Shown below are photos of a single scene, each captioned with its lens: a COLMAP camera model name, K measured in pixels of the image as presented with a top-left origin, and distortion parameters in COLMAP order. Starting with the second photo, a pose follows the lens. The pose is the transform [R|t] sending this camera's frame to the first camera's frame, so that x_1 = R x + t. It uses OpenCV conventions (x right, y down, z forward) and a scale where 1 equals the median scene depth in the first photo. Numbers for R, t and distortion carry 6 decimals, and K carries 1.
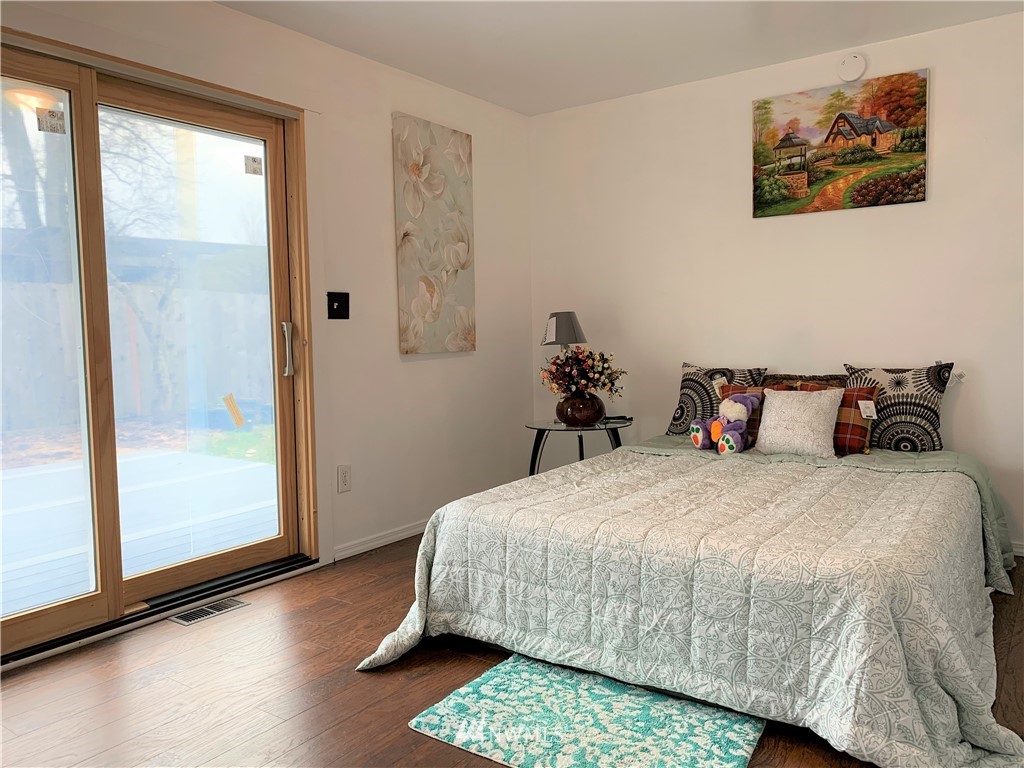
lens RADIAL K [[770.7, 0, 506.0], [0, 770.7, 380.0], [0, 0, 1]] dist [0.041197, -0.043752]
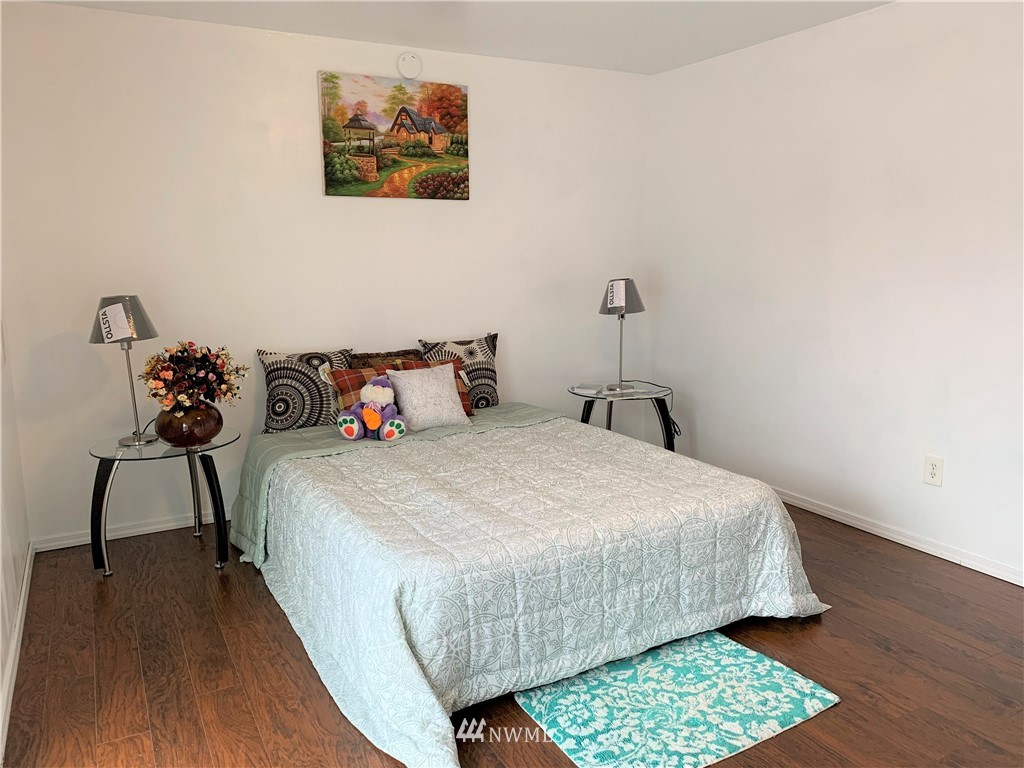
lens RADIAL K [[770.7, 0, 509.9], [0, 770.7, 383.6], [0, 0, 1]] dist [0.041197, -0.043752]
pose [[0.444206, -0.131651, 0.886199, -0.536333], [0.064166, 0.991280, 0.115098, -0.083395], [-0.893624, 0.005737, 0.448780, 0.416841]]
